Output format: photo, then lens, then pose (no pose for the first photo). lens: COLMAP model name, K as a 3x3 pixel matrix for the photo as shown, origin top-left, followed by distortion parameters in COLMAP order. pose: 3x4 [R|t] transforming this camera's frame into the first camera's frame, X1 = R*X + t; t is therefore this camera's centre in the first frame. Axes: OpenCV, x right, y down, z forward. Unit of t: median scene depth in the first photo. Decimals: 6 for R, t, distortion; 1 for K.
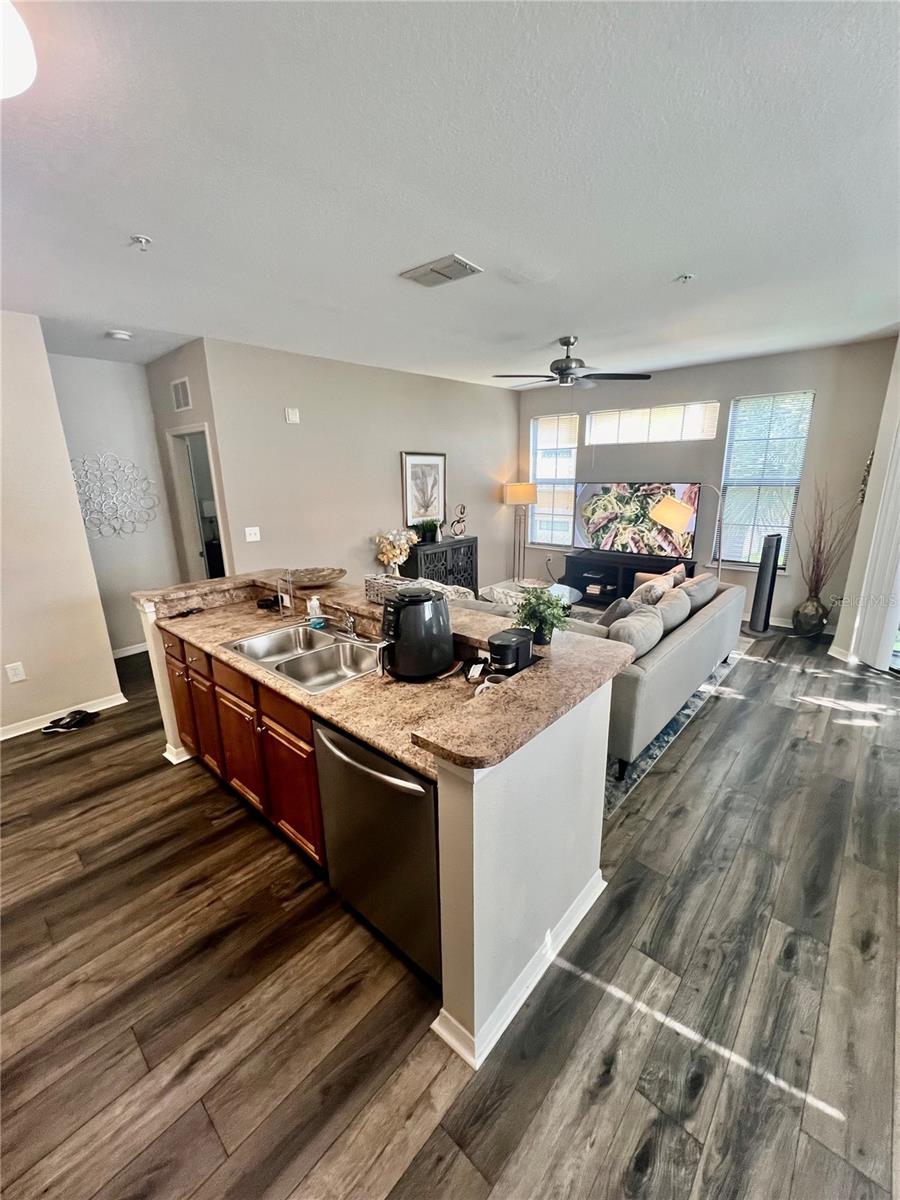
lens RADIAL K [[482.5, 0, 447.6], [0, 482.5, 601.4], [0, 0, 1]] dist [-0.003666, 0.000762]
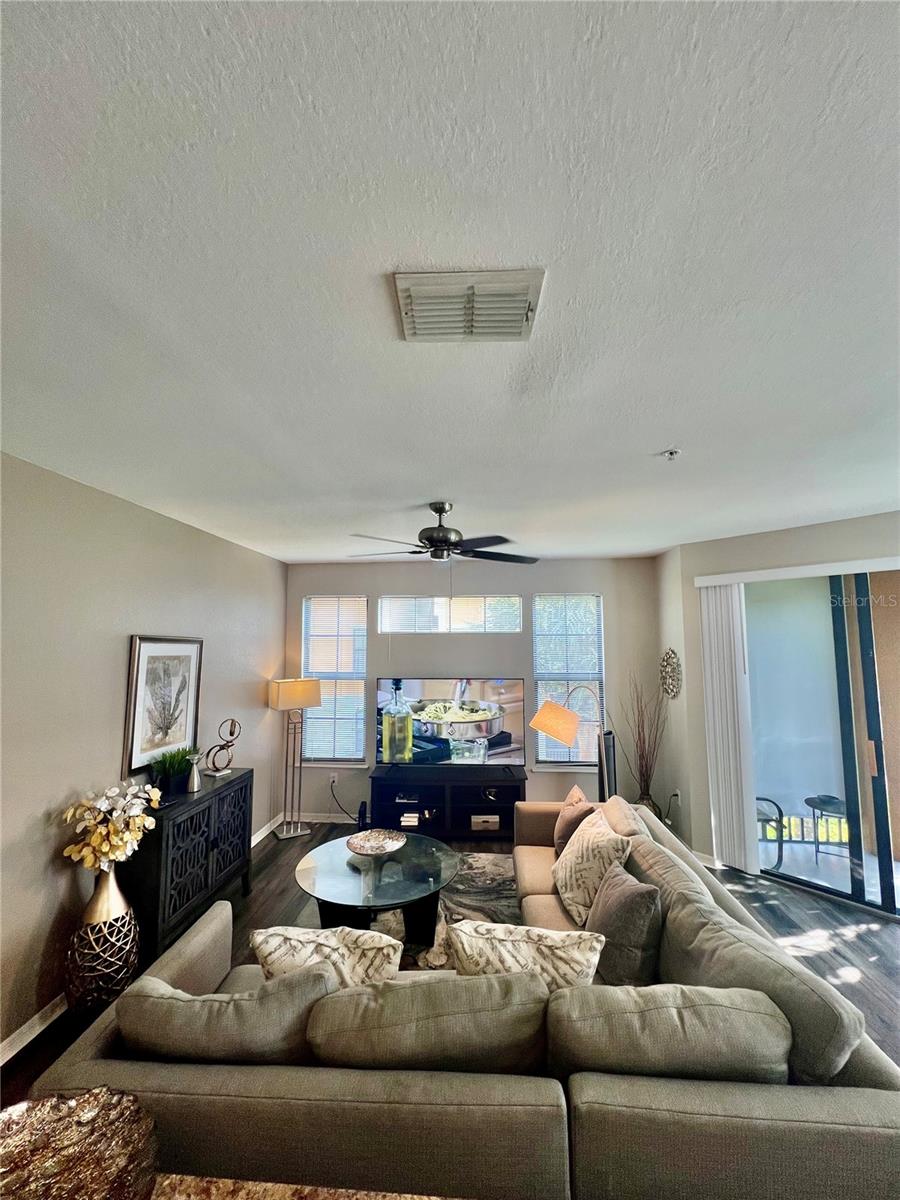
lens RADIAL K [[482.5, 0, 447.6], [0, 482.5, 601.4], [0, 0, 1]] dist [-0.003666, 0.000762]
pose [[0.793411, 0.073596, 0.604221, -0.141780], [0.146979, 0.940125, -0.307510, -0.117484], [-0.590675, 0.332790, 0.735088, 0.347202]]
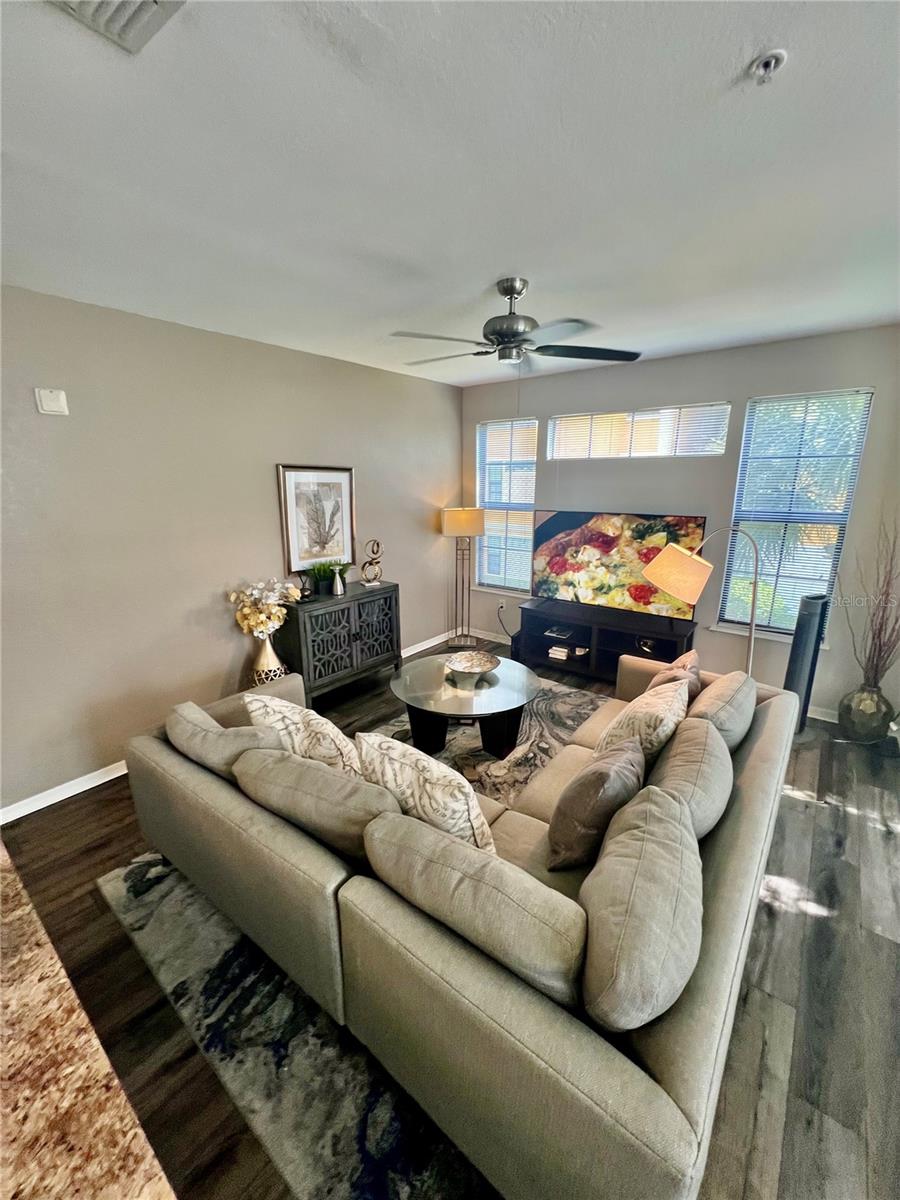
lens RADIAL K [[482.5, 0, 447.6], [0, 482.5, 601.4], [0, 0, 1]] dist [-0.003666, 0.000762]
pose [[0.998017, 0.000963, 0.062933, 0.096872], [0.000259, 0.999812, -0.019405, -0.101944], [-0.062940, 0.019383, 0.997829, 0.303513]]
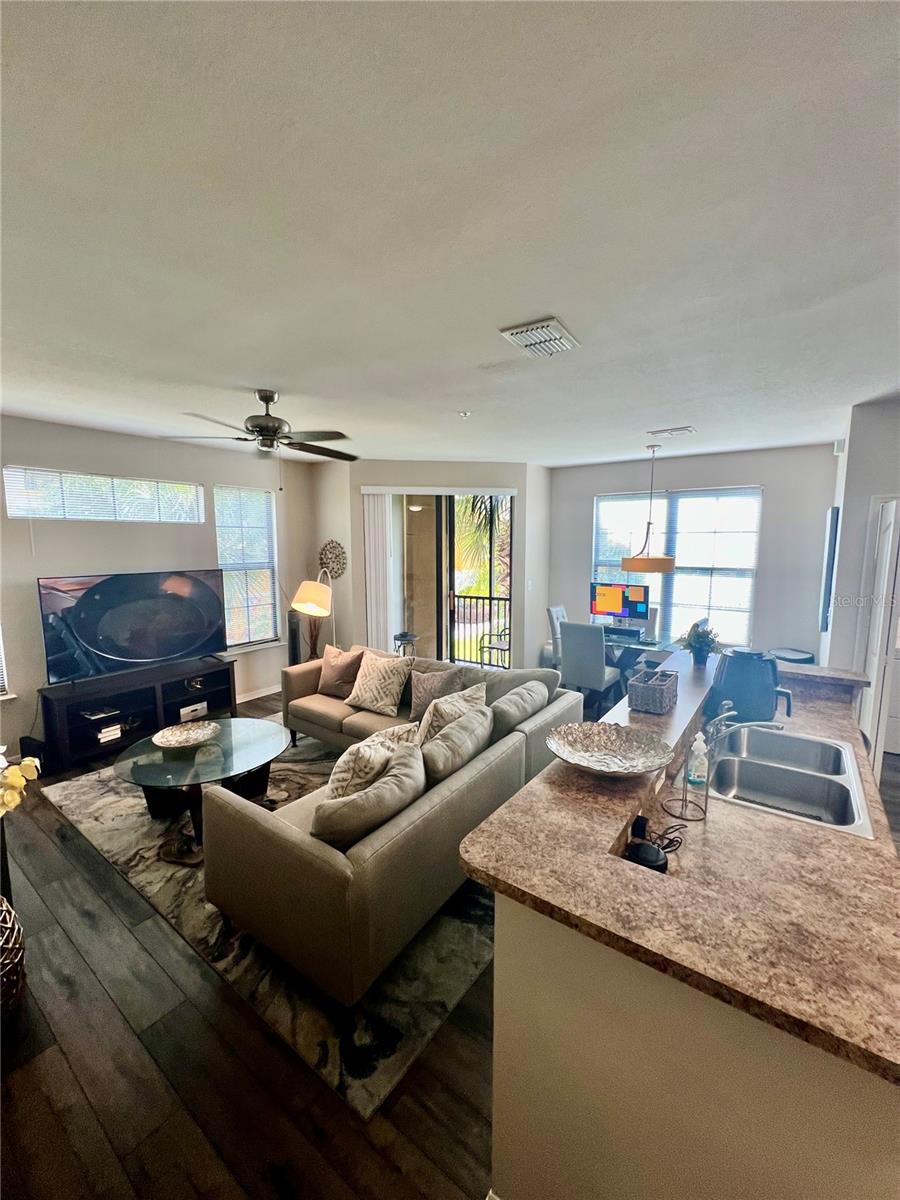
lens RADIAL K [[482.5, 0, 447.6], [0, 482.5, 601.4], [0, 0, 1]] dist [-0.003666, 0.000762]
pose [[-0.103783, -0.101068, 0.989452, -0.423168], [0.266295, 0.955680, 0.125550, -0.177207], [-0.958288, 0.276516, -0.072269, 0.630856]]
